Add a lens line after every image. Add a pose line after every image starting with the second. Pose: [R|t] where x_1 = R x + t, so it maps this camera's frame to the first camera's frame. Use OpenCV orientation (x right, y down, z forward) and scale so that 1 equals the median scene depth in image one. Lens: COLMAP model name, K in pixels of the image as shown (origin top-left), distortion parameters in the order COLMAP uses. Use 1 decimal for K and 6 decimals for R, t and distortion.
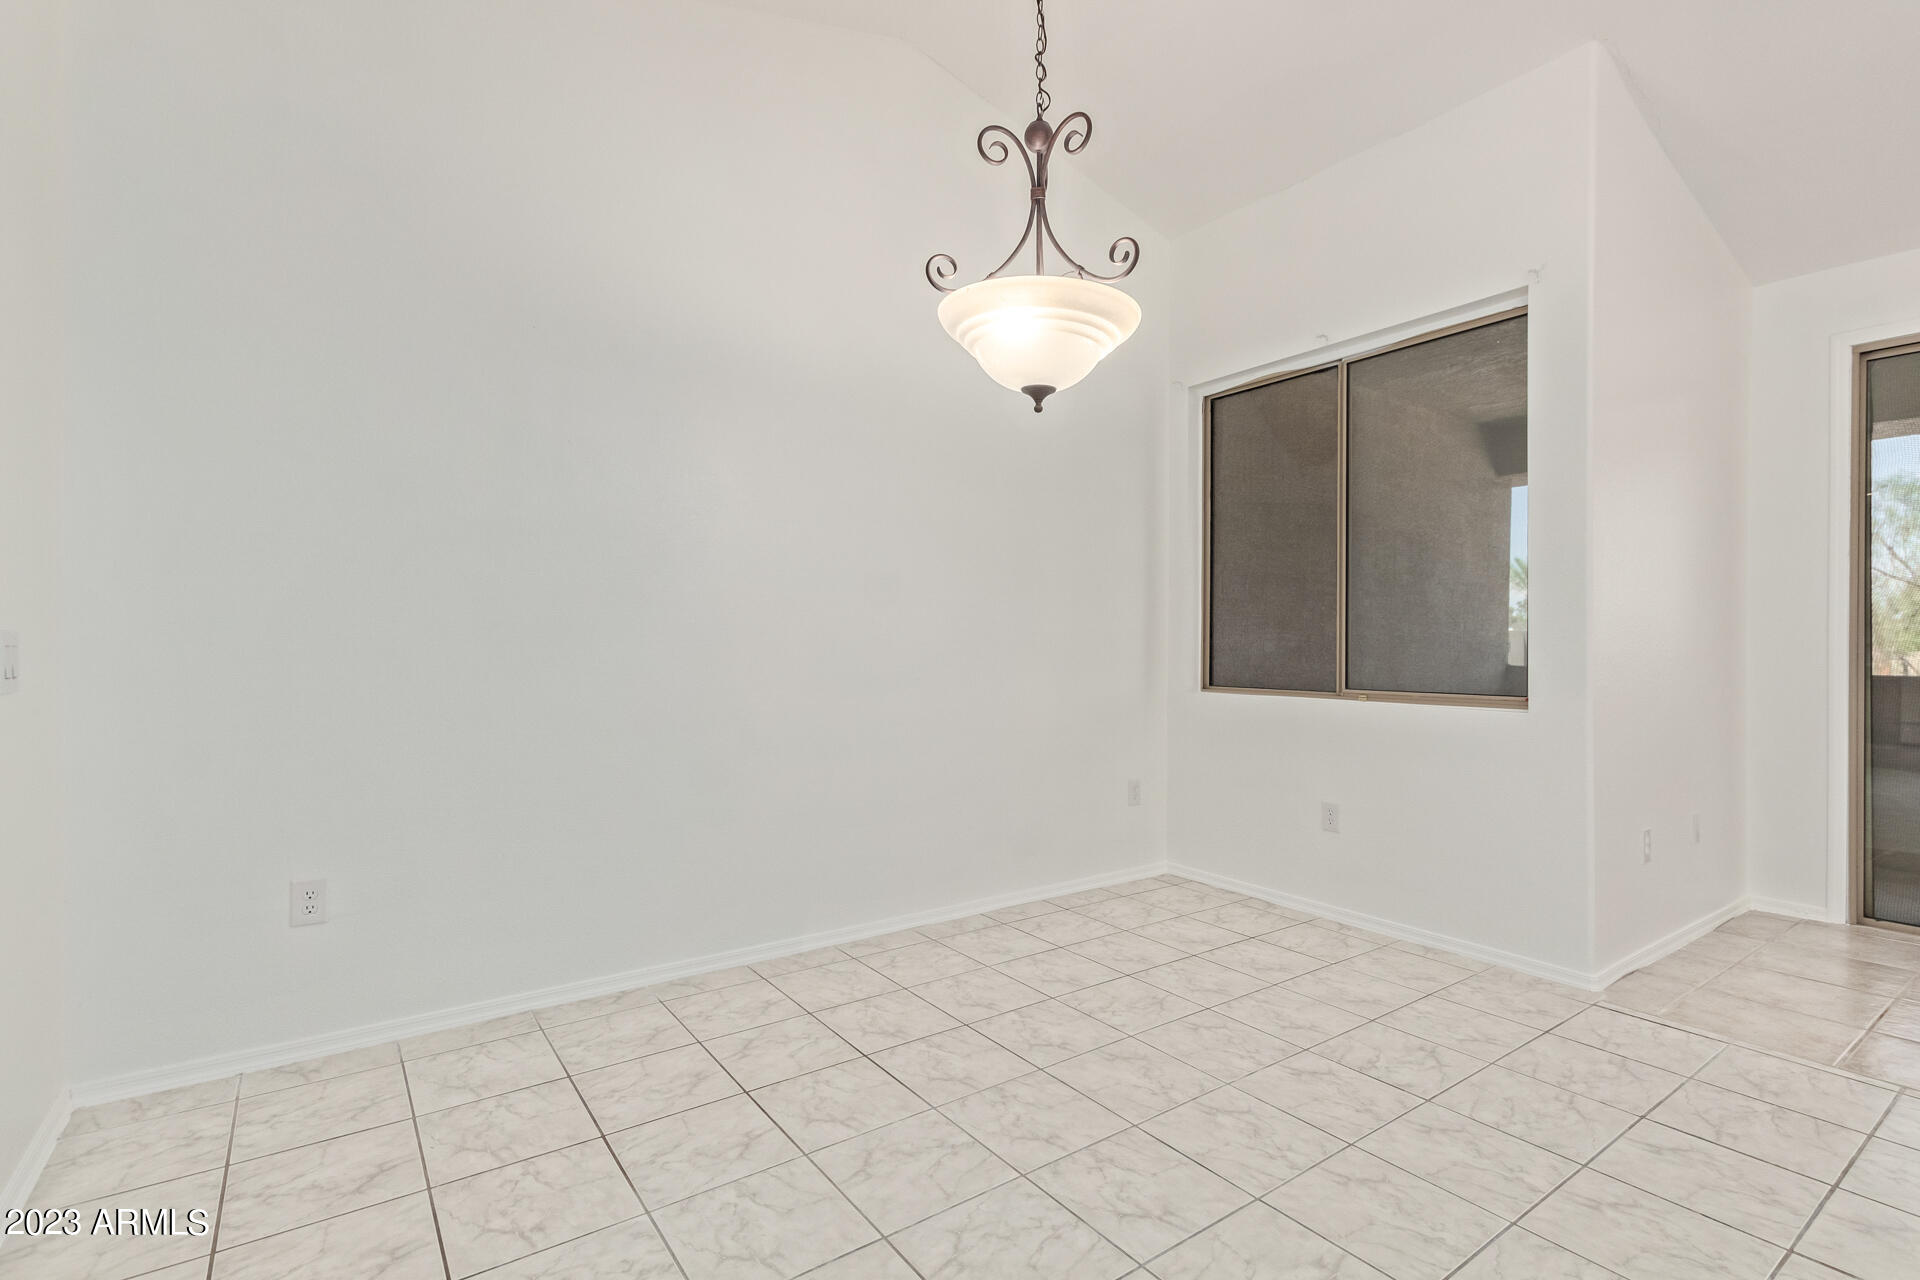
lens RADIAL K [[896.9, 0, 969.5], [0, 896.9, 646.2], [0, 0, 1]] dist [0.011224, -0.004765]
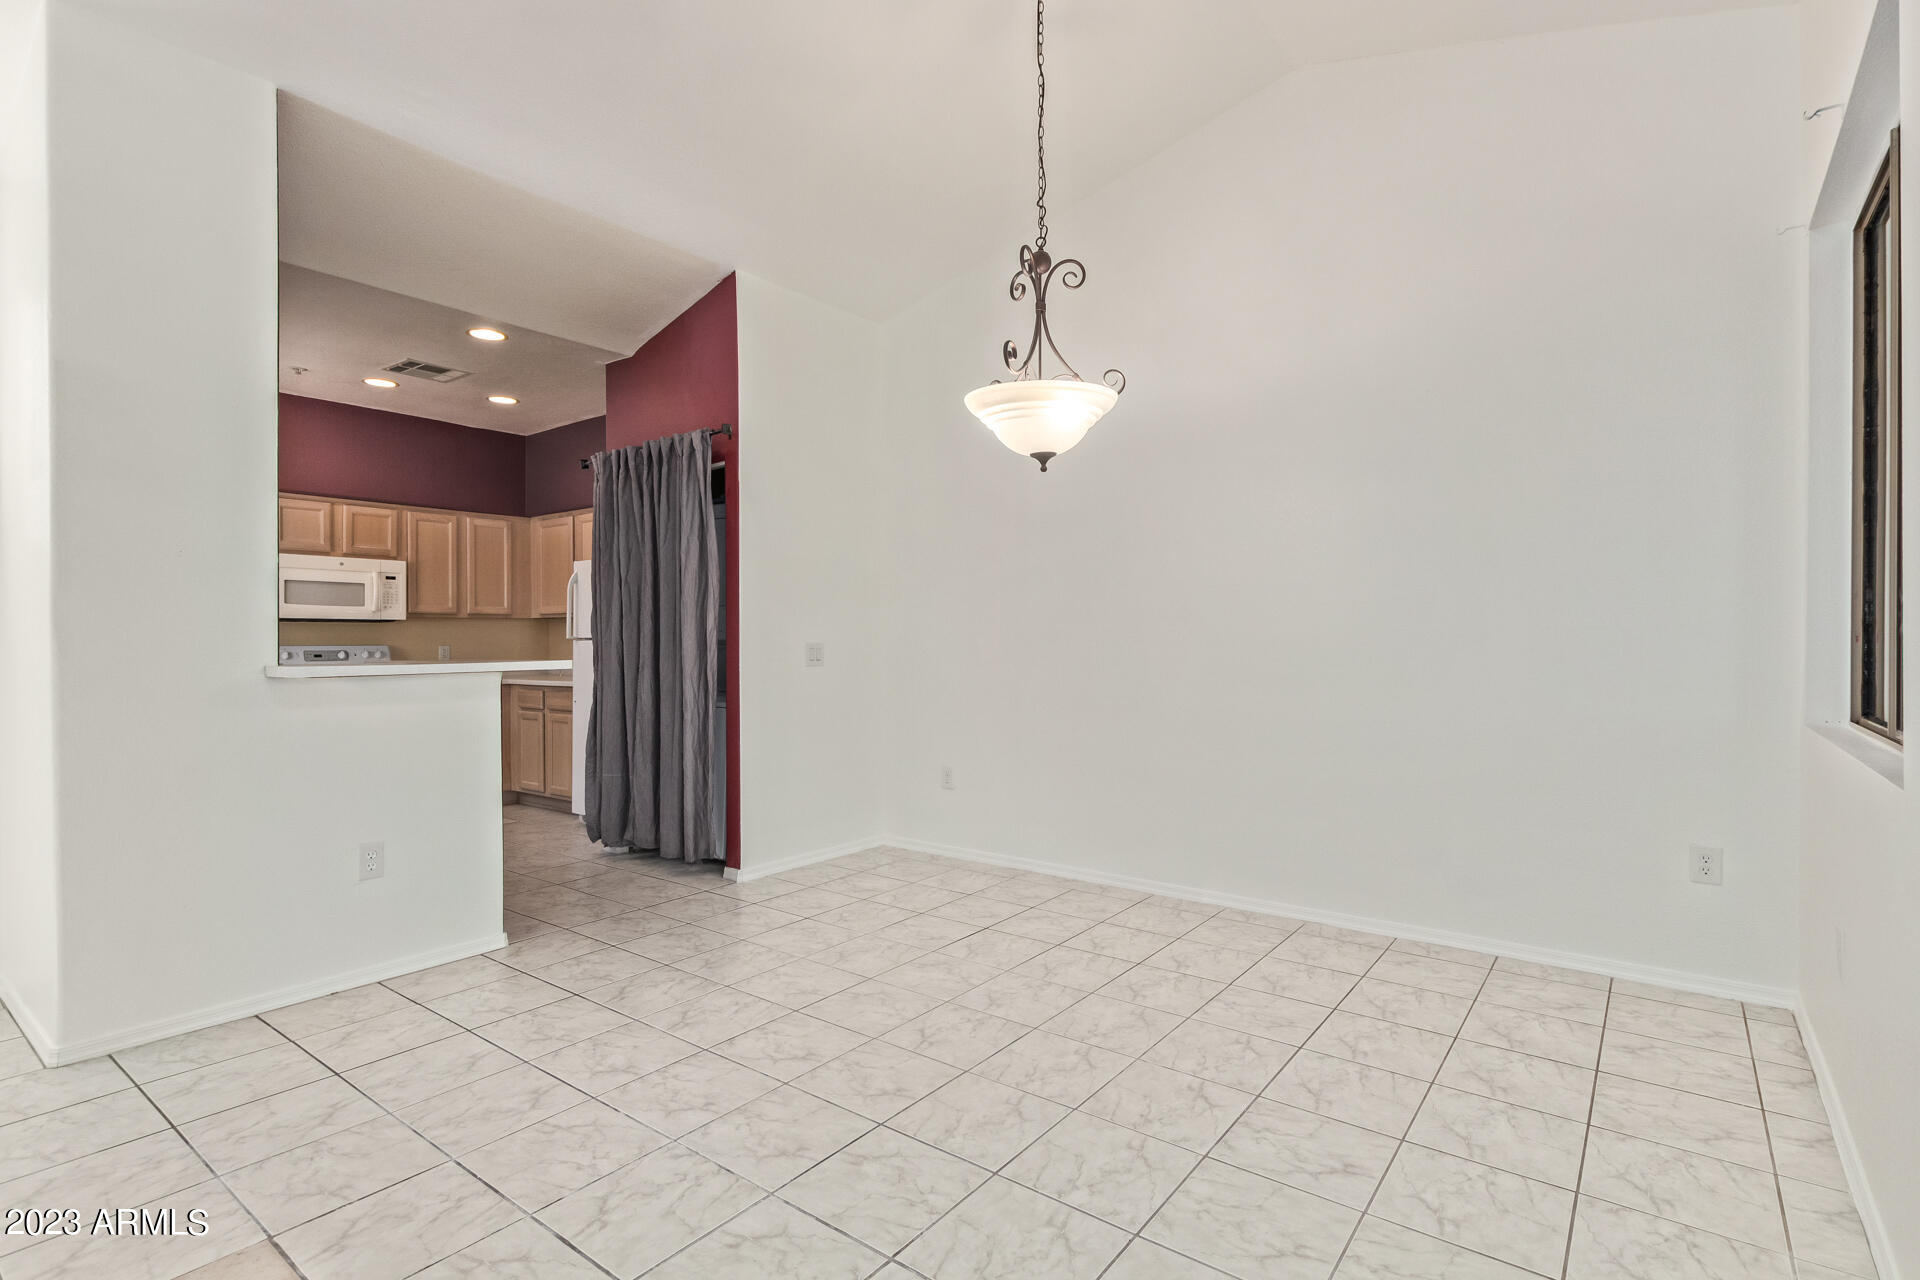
lens RADIAL K [[896.9, 0, 953.2], [0, 896.9, 646.5], [0, 0, 1]] dist [0.011224, -0.004765]
pose [[0.286029, 0.000734, -0.958221, 1.106875], [0.001288, 0.999999, 0.001150, -0.006524], [0.958220, -0.001563, 0.286027, 0.426203]]
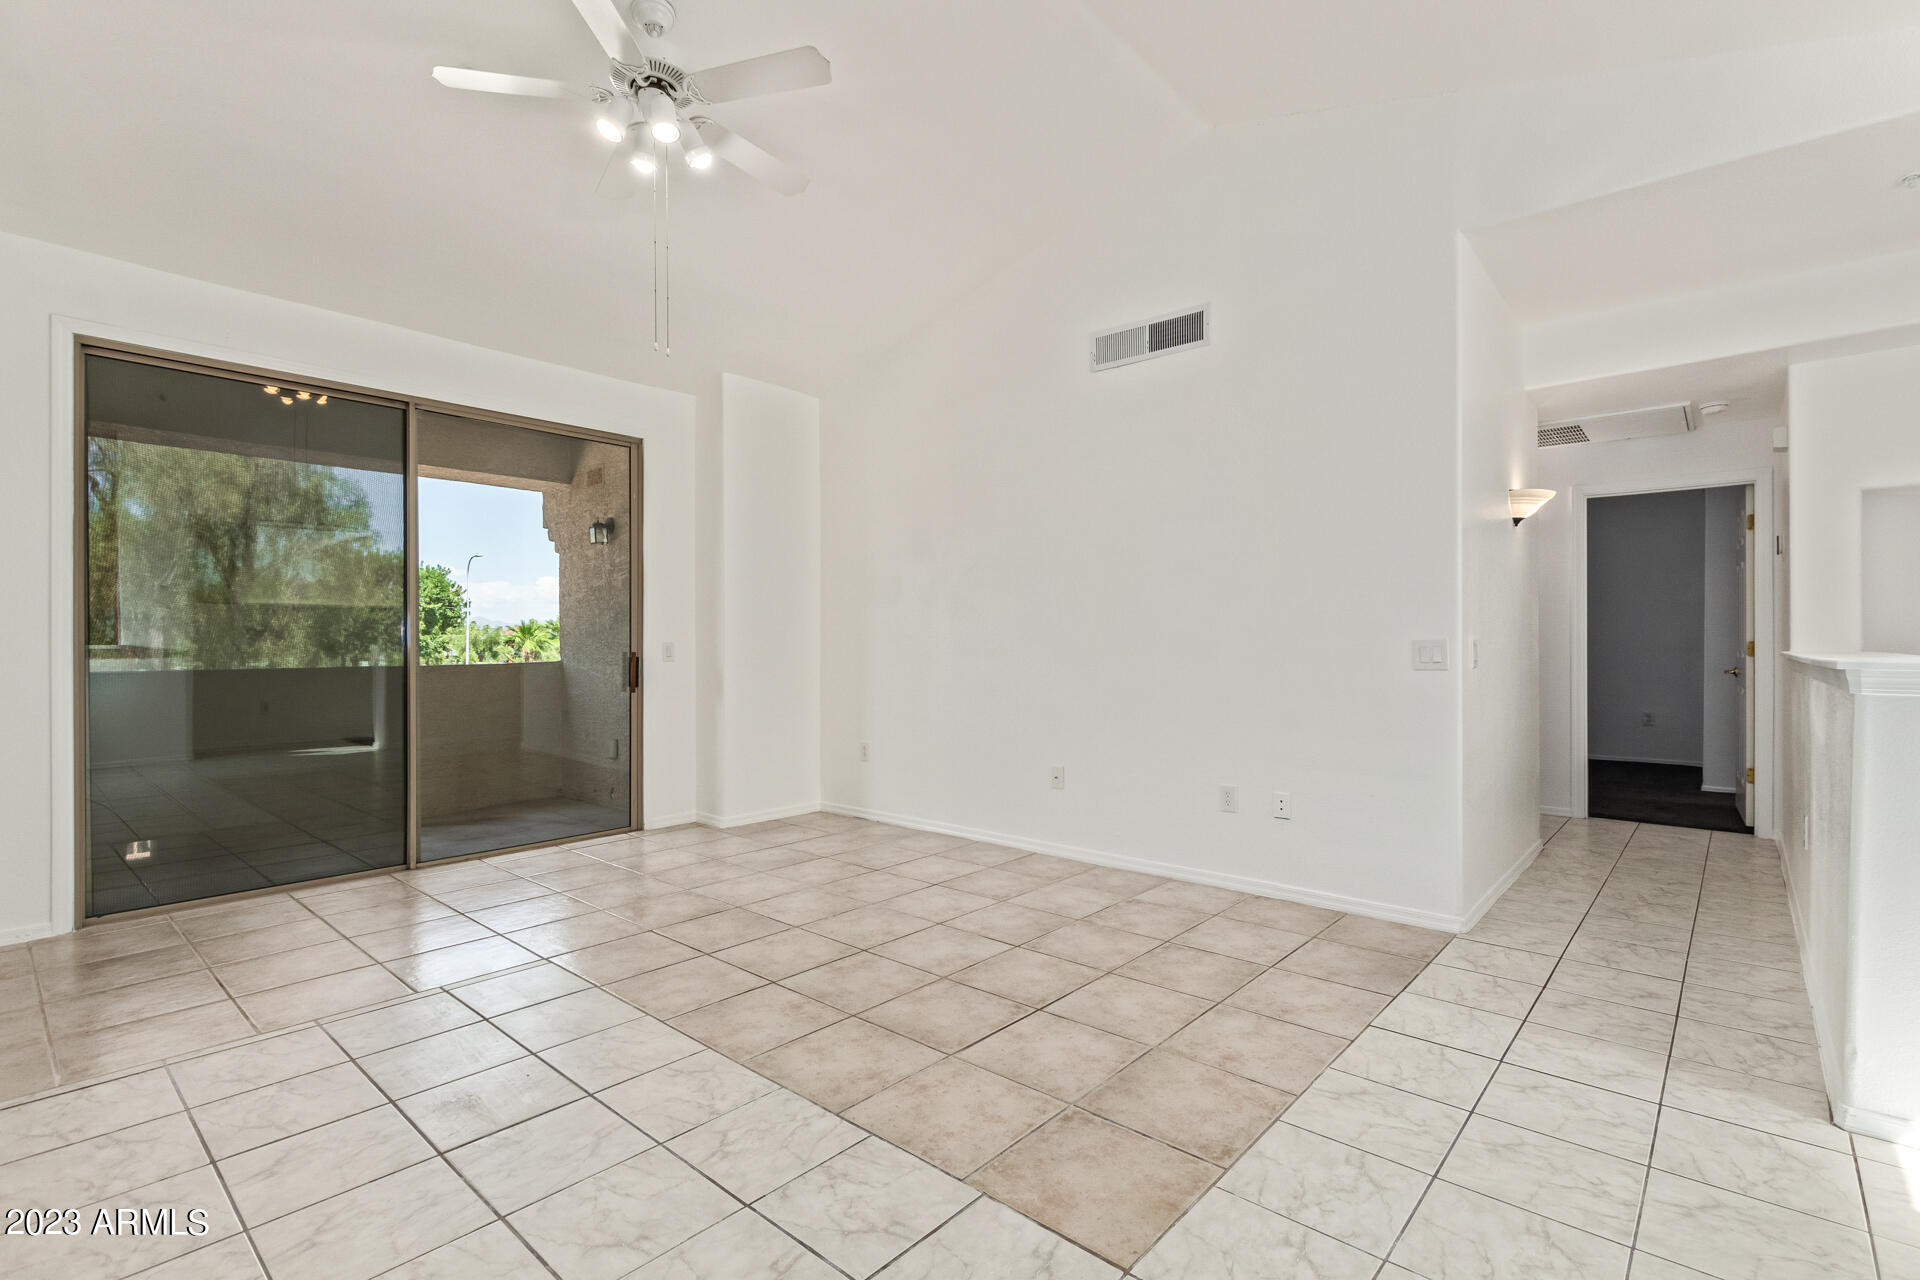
lens RADIAL K [[896.9, 0, 972.5], [0, 896.9, 651.7], [0, 0, 1]] dist [0.011224, -0.004765]
pose [[-0.222954, -0.015778, 0.974701, -0.251049], [0.005072, 0.999837, 0.017345, -0.005095], [-0.974816, 0.008811, -0.222837, 0.368756]]
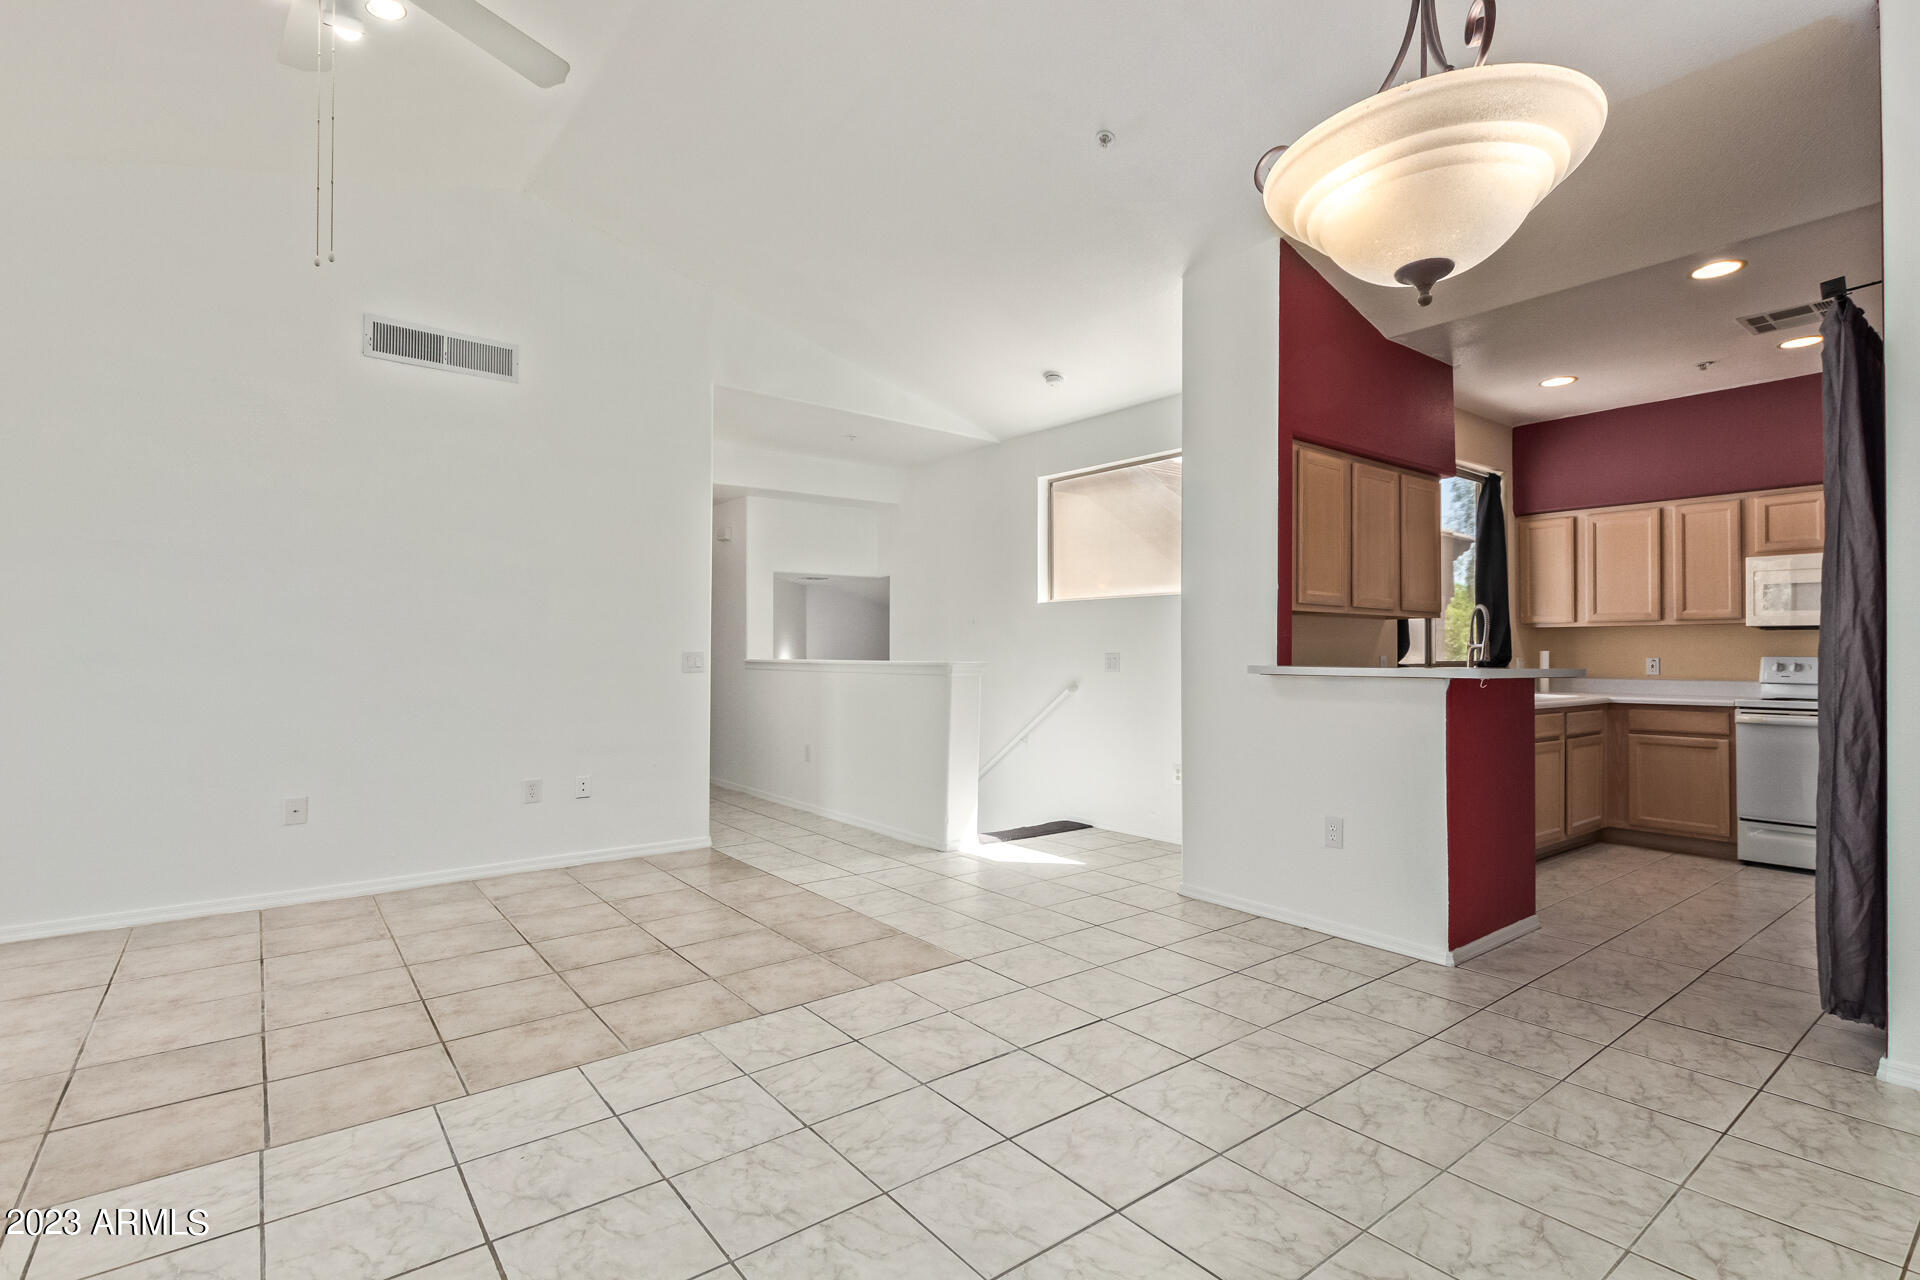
lens RADIAL K [[896.9, 0, 1006.4], [0, 896.9, 639.0], [0, 0, 1]] dist [0.011224, -0.004765]
pose [[-0.996945, -0.010662, -0.077378, 0.369799], [-0.009579, 0.999851, -0.014358, -0.001013], [0.077520, -0.013573, -0.996898, 1.397803]]
